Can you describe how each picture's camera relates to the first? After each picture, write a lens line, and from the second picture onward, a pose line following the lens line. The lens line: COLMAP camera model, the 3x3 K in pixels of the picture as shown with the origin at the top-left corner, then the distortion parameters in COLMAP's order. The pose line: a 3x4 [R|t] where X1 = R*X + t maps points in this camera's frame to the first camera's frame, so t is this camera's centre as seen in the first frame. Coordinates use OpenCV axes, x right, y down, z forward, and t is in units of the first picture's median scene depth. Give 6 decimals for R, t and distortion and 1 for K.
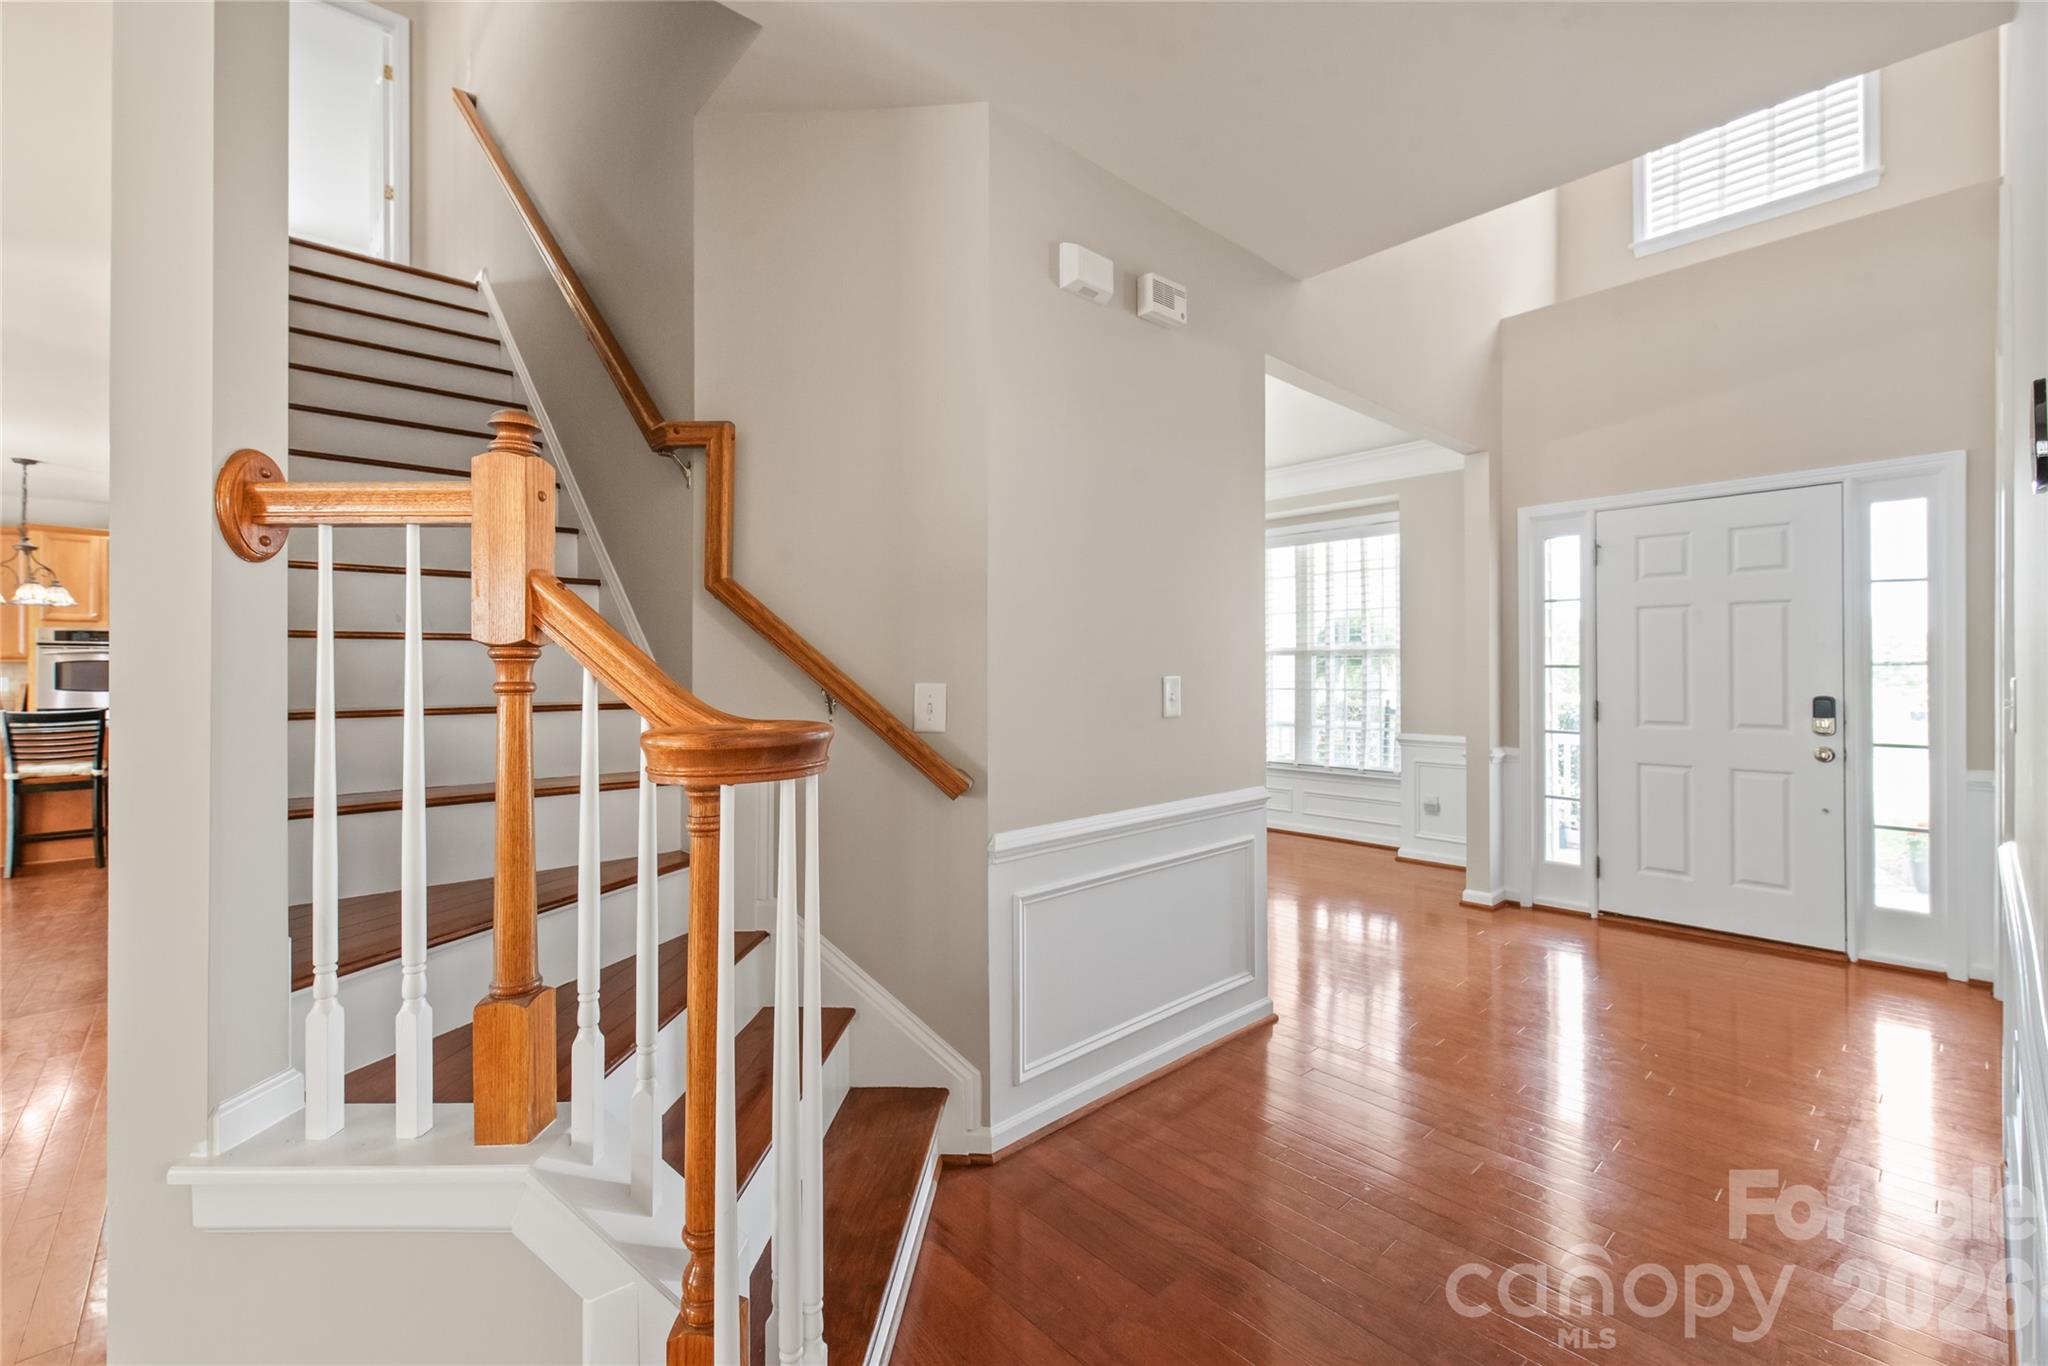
lens RADIAL K [[866.1, 0, 1027.6], [0, 866.1, 669.6], [0, 0, 1]] dist [0.000392, -0.000248]
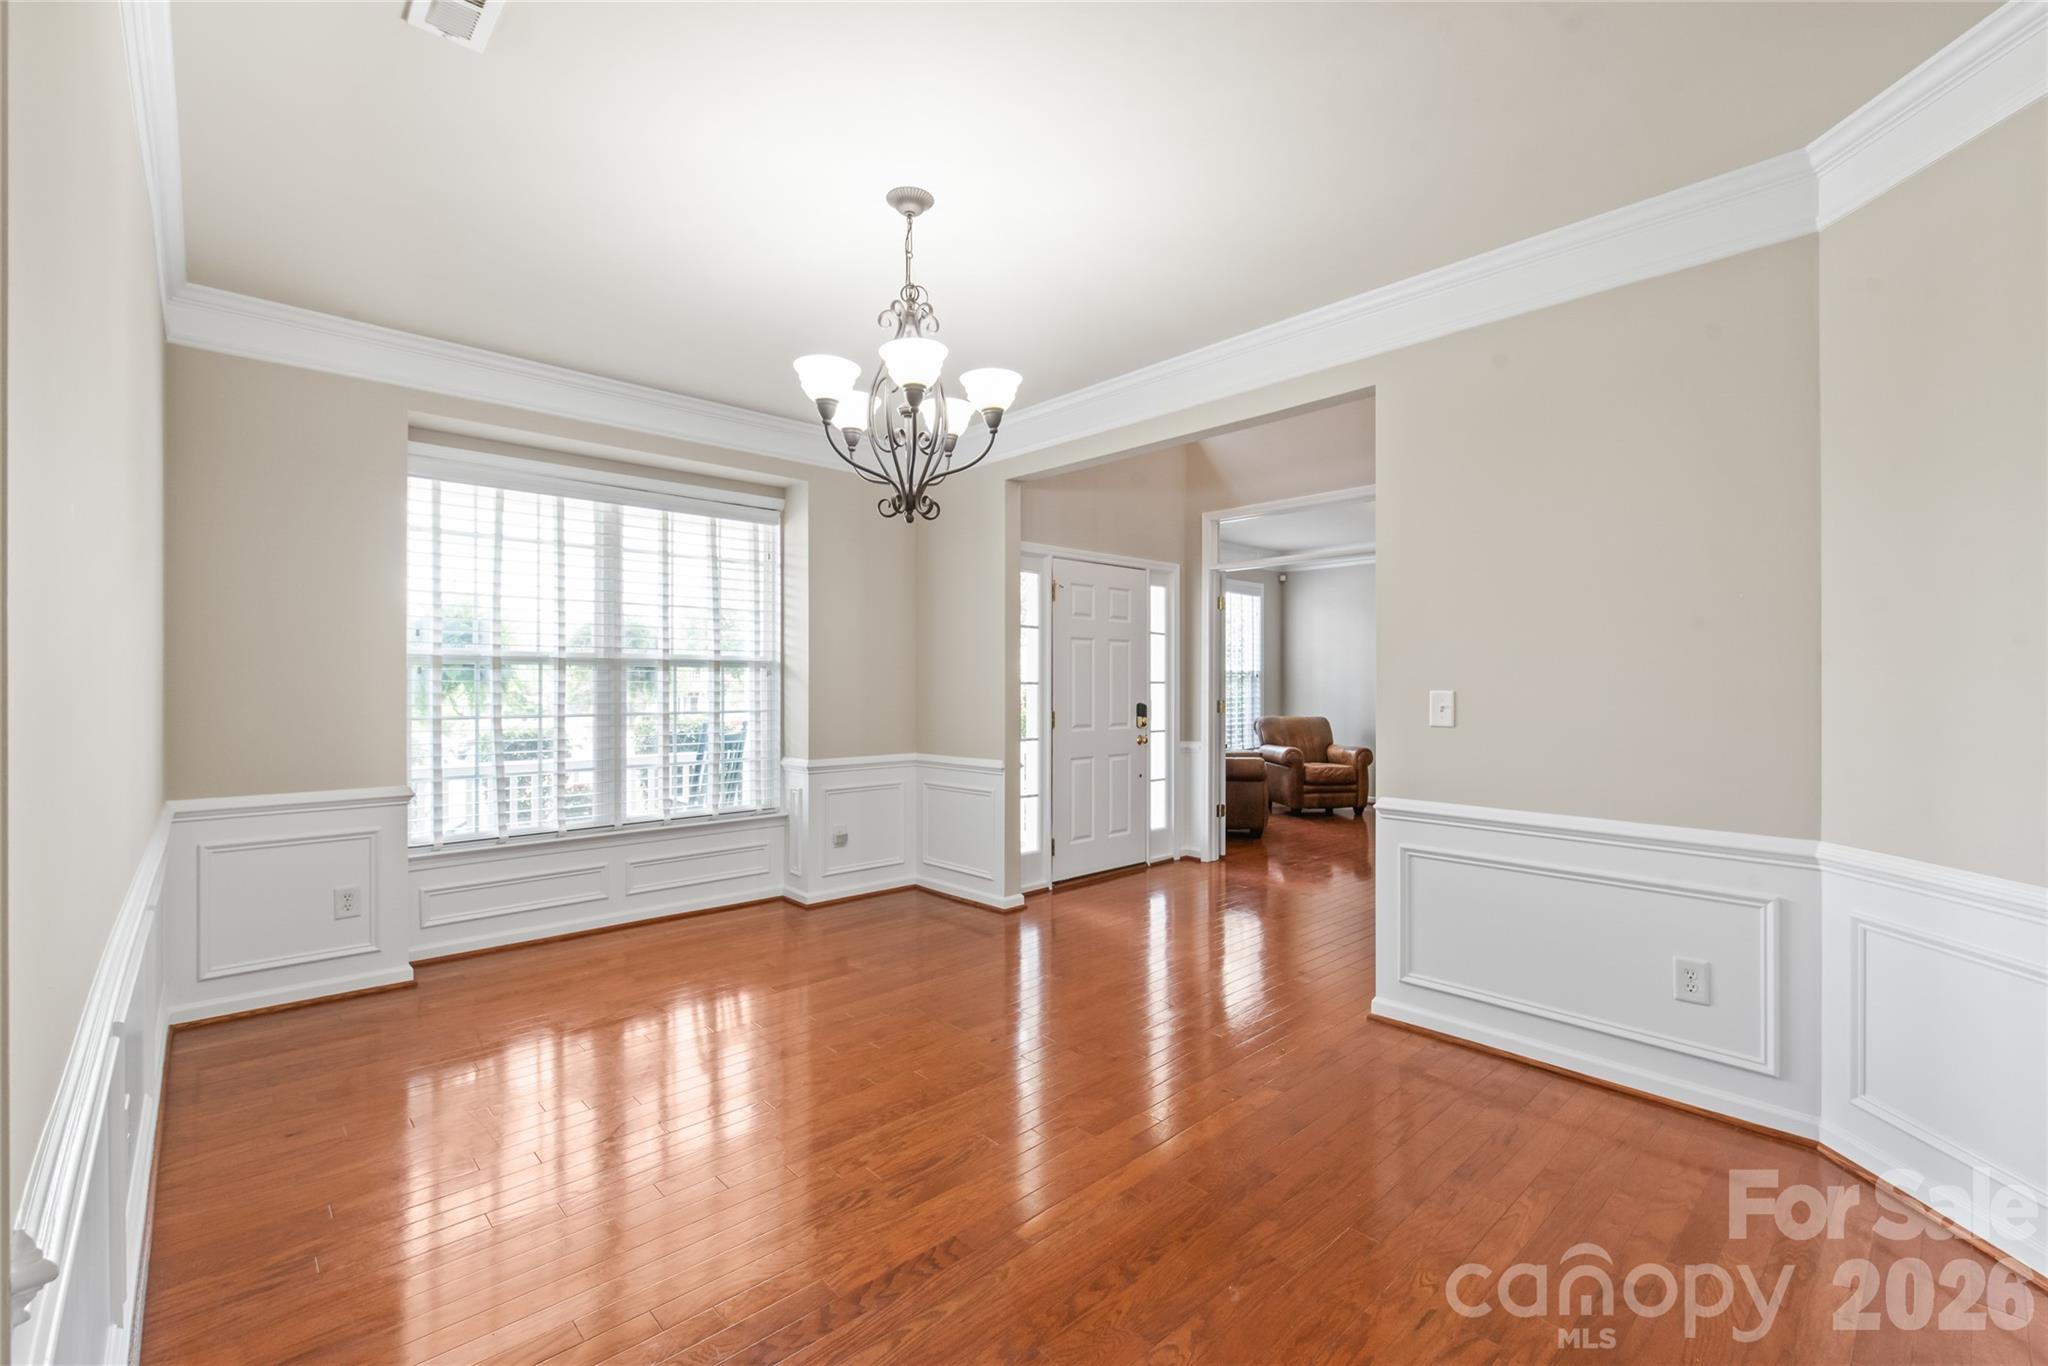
lens RADIAL K [[873.8, 0, 1024.0], [0, 873.8, 683.0], [0, 0, 1]] dist [0.000370, -0.000076]
pose [[-0.006358, 0.007135, 0.999954, -0.554818], [0.001360, 0.999974, -0.007126, 0.004438], [-0.999979, 0.001315, -0.006368, 1.004994]]
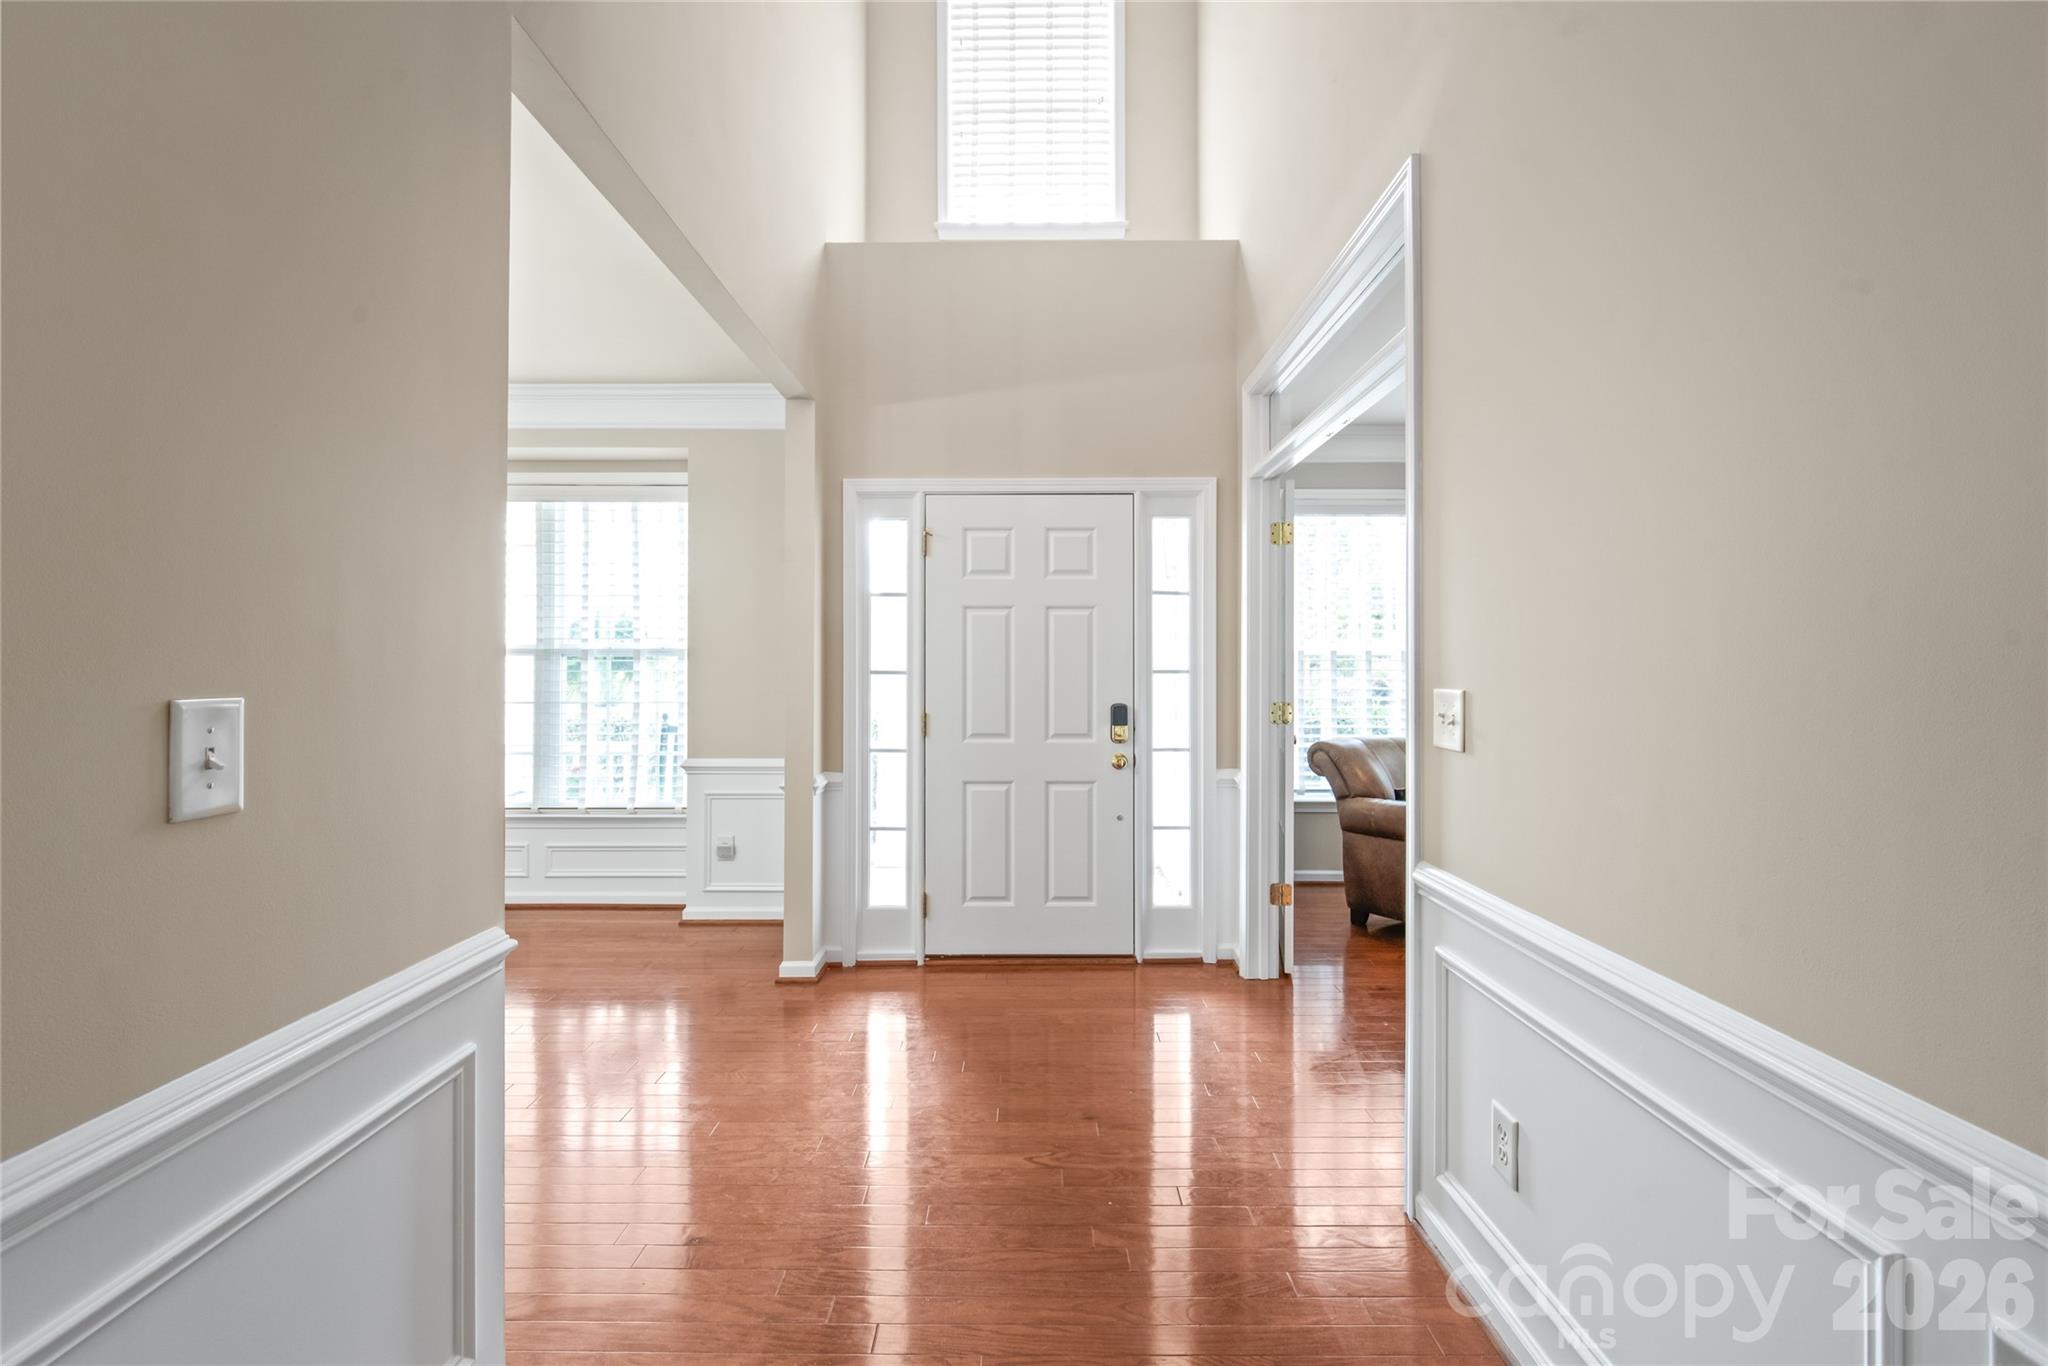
lens RADIAL K [[878.8, 0, 1025.6], [0, 878.8, 666.3], [0, 0, 1]] dist [-0.001792, -0.000105]
pose [[0.678326, 0.010644, 0.734684, 0.076804], [-0.003175, 0.999928, -0.011556, -0.000525], [-0.734754, 0.005507, 0.678312, 0.316563]]
